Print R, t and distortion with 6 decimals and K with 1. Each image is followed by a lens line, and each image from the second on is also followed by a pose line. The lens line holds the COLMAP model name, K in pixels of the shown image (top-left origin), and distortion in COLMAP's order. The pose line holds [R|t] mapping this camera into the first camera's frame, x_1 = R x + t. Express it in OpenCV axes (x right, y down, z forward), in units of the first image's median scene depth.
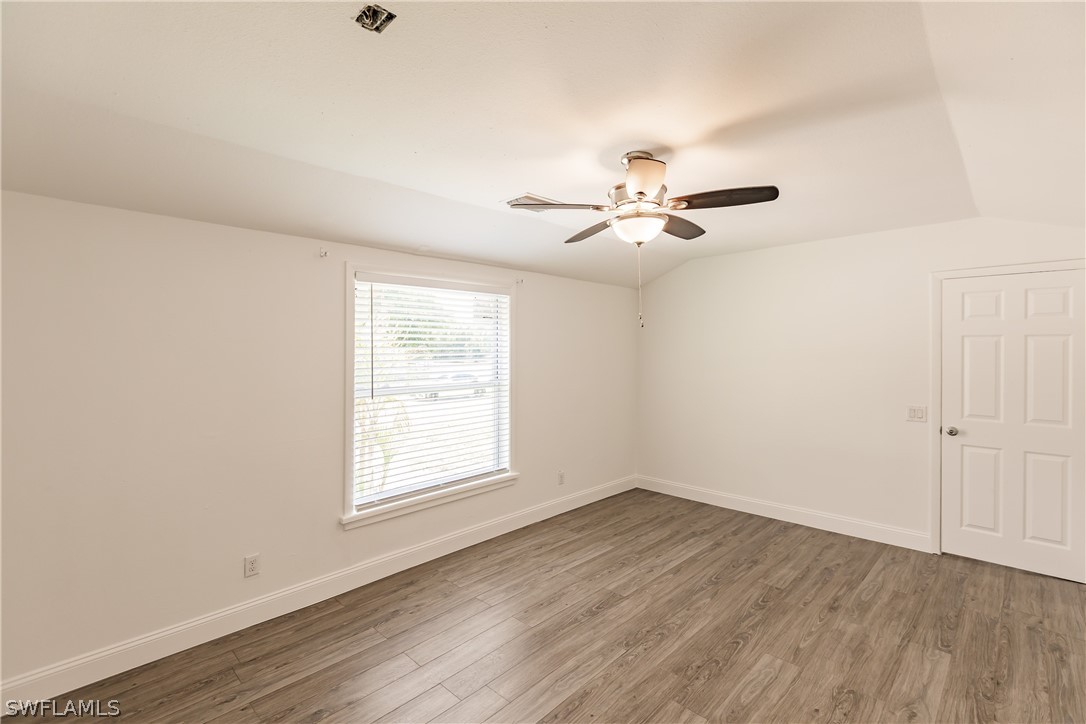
lens RADIAL K [[478.6, 0, 541.3], [0, 478.6, 352.4], [0, 0, 1]] dist [-0.001461, -0.000482]
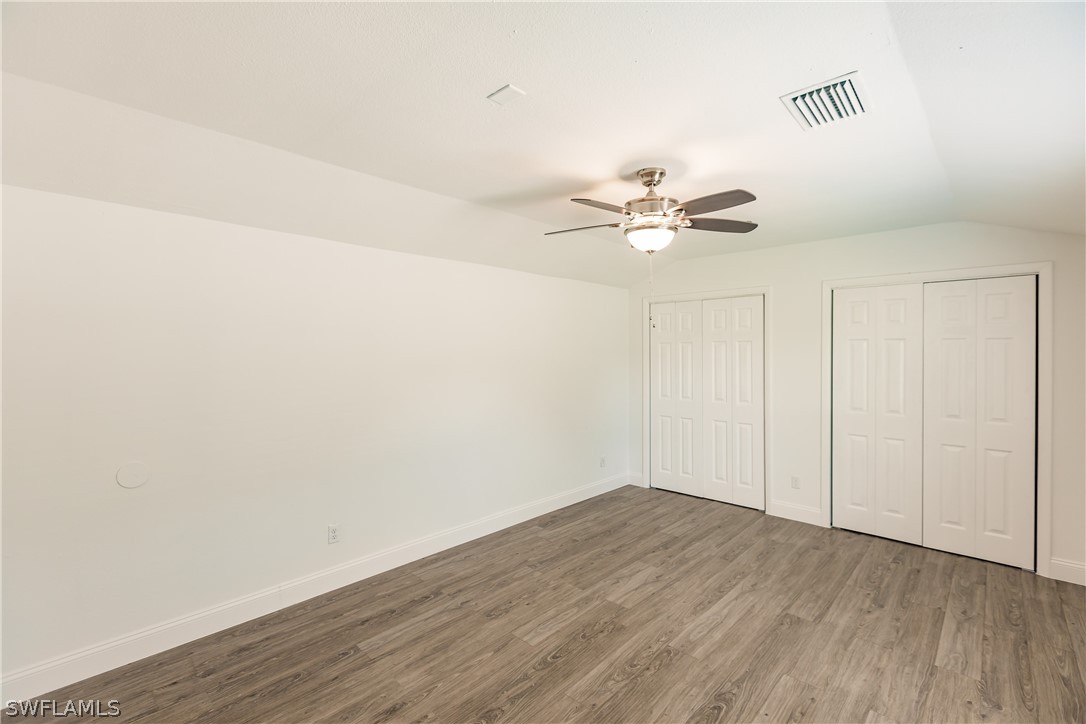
lens RADIAL K [[478.6, 0, 544.6], [0, 478.6, 354.8], [0, 0, 1]] dist [-0.001461, -0.000482]
pose [[-0.999610, 0.011233, -0.025556, 0.456128], [0.011118, 0.999928, 0.004608, 0.001862], [0.025606, 0.004322, -0.999663, 1.990173]]
